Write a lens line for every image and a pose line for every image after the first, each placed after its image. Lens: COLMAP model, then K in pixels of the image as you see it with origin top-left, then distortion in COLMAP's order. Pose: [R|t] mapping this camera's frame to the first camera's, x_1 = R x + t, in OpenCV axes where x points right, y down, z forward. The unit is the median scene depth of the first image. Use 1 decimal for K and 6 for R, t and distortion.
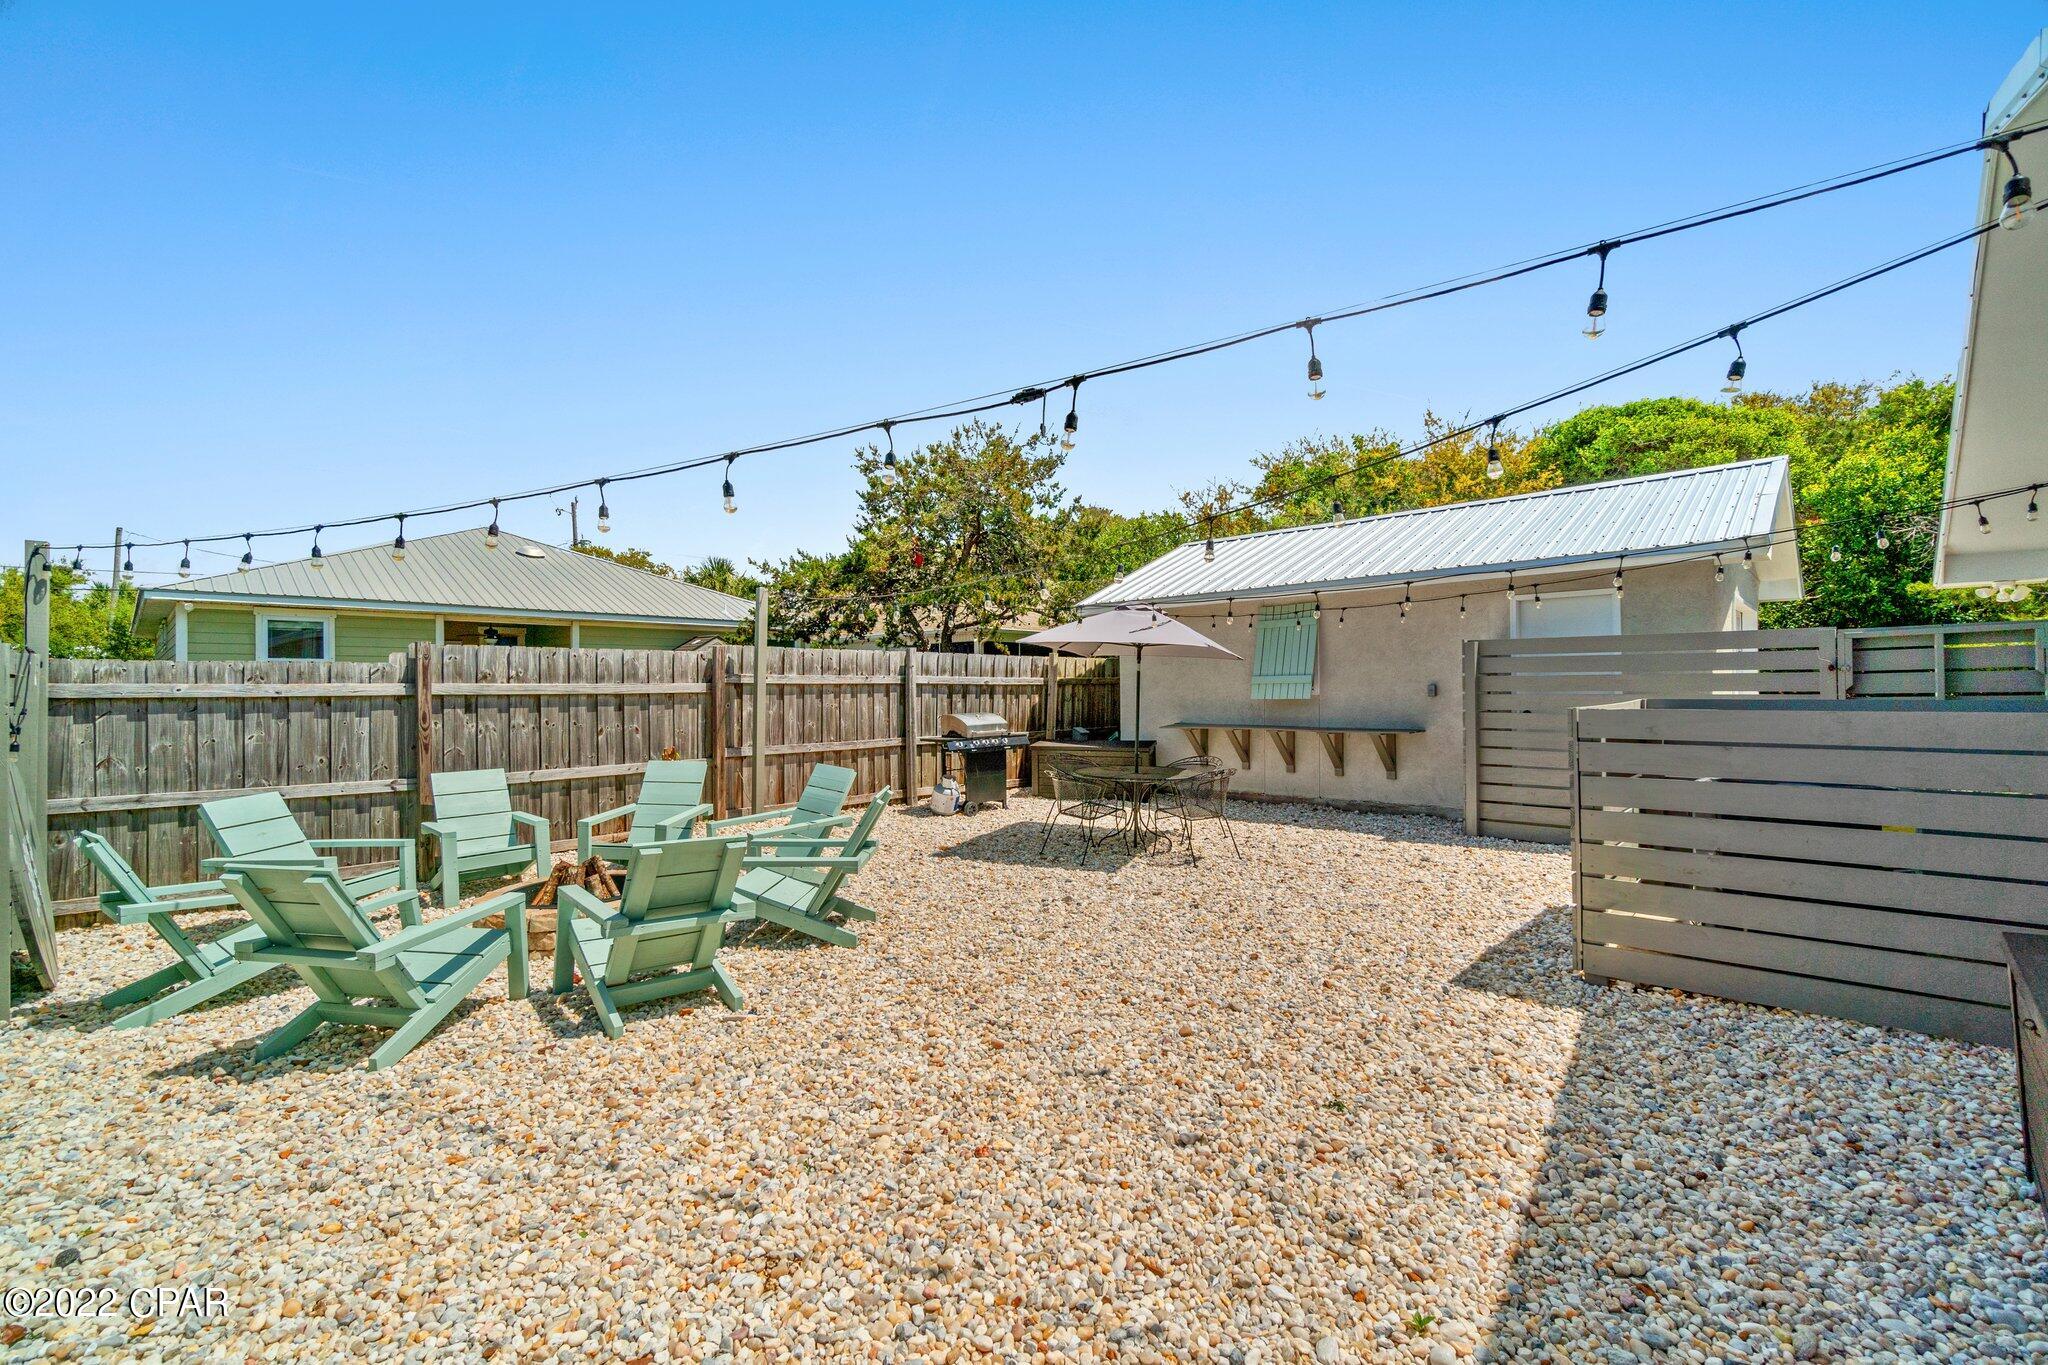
lens RADIAL K [[884.0, 0, 1023.6], [0, 884.0, 694.5], [0, 0, 1]] dist [-0.003289, -0.000142]
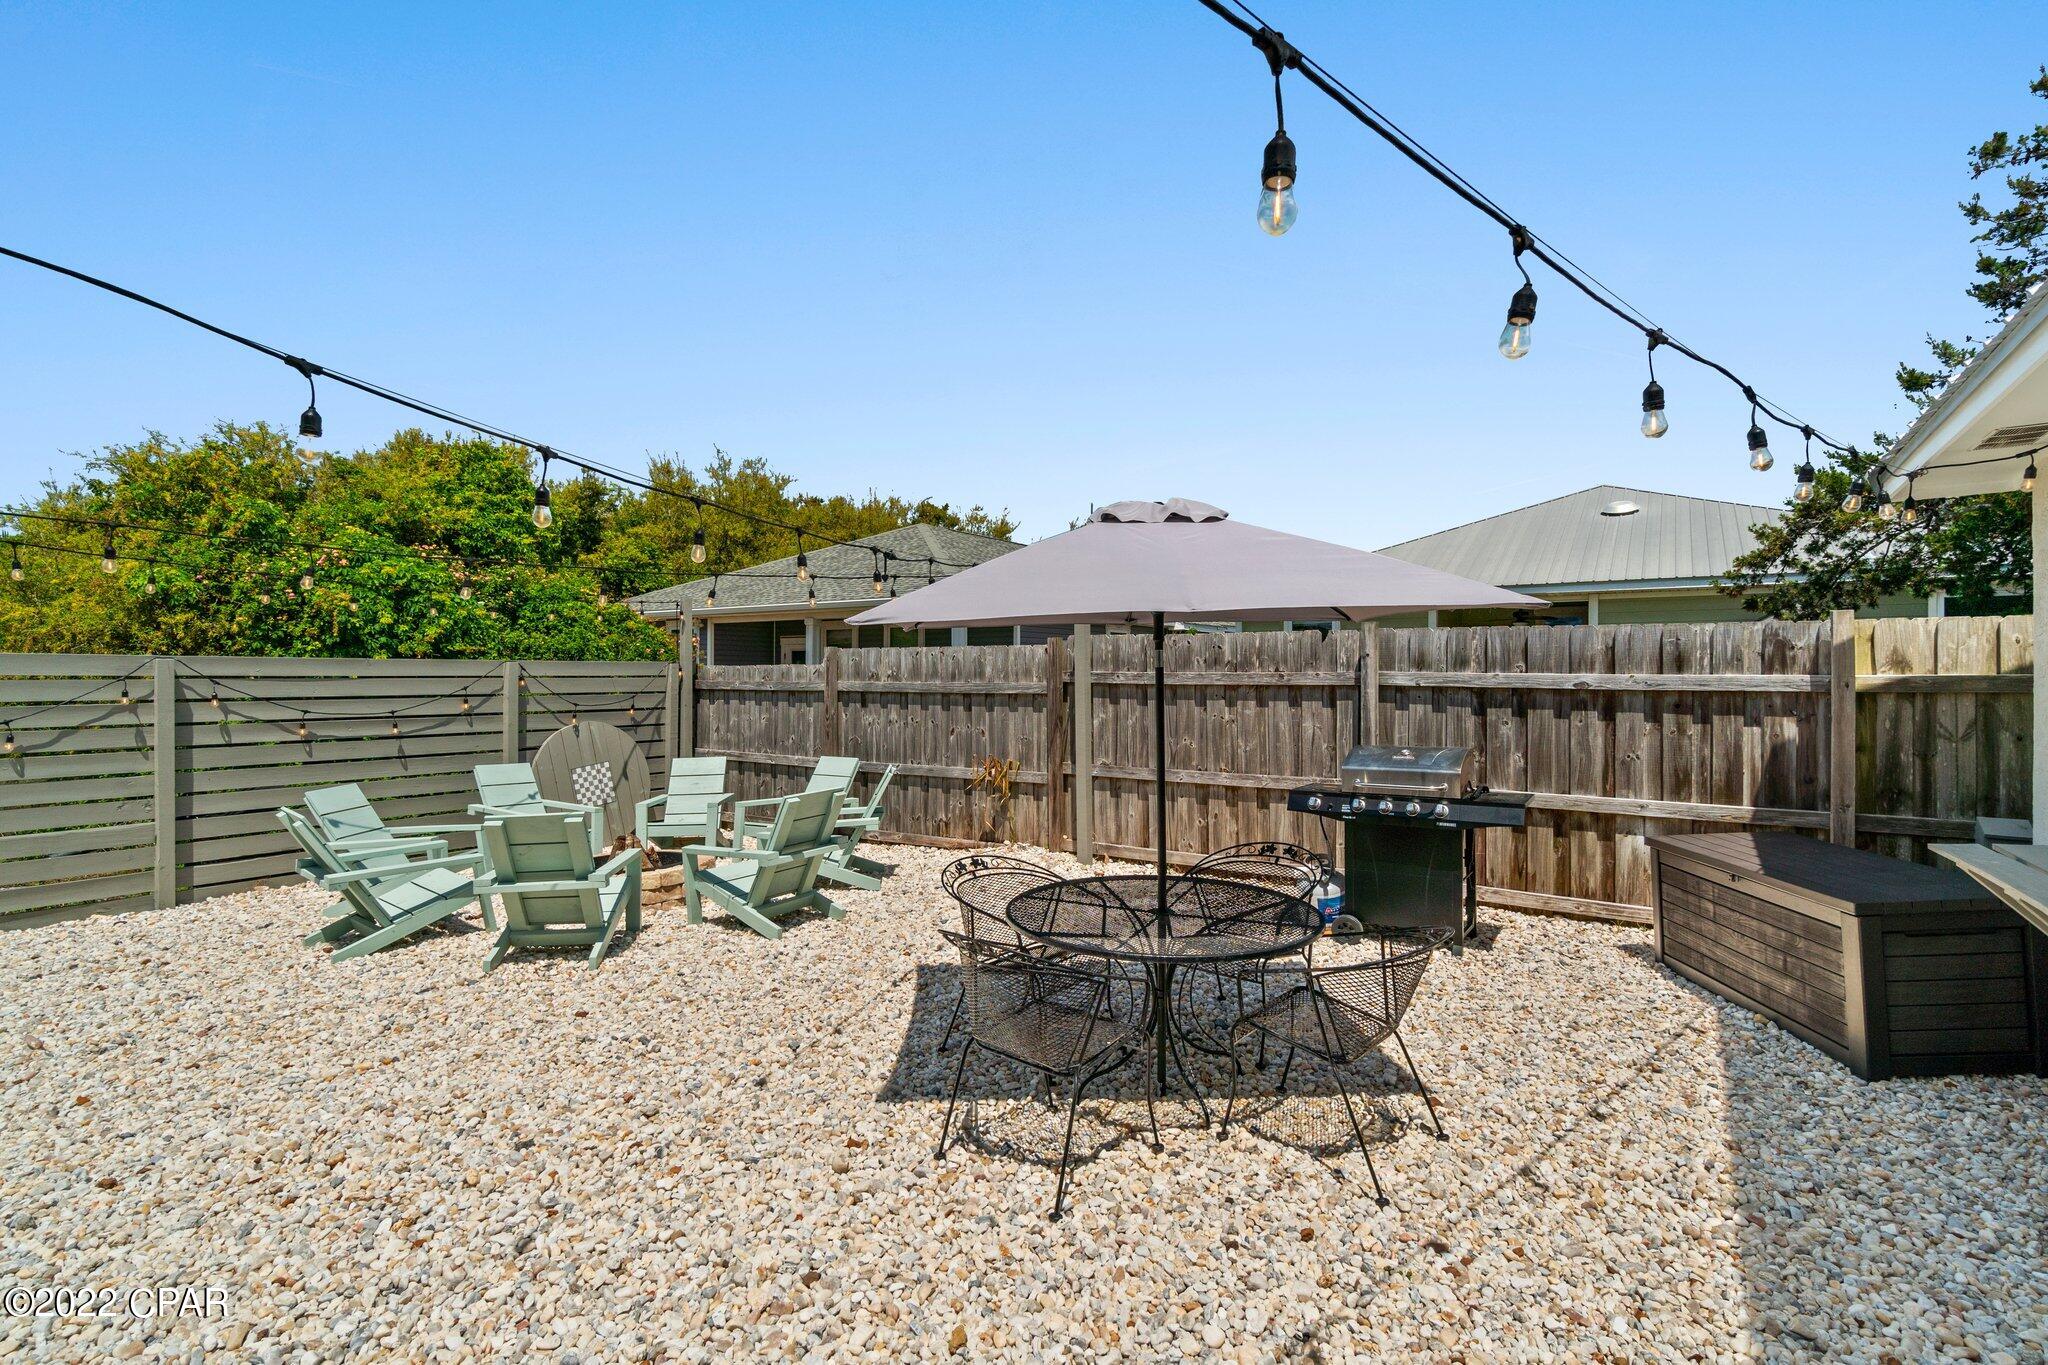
lens RADIAL K [[967.8, 0, 1024.0], [0, 967.8, 682.5], [0, 0, 1]] dist [0.002313, 0.000413]
pose [[0.208298, 0.017181, -0.977915, 0.393363], [-0.015436, 0.999779, 0.014277, -0.017949], [0.977944, 0.012121, 0.208517, 0.632288]]
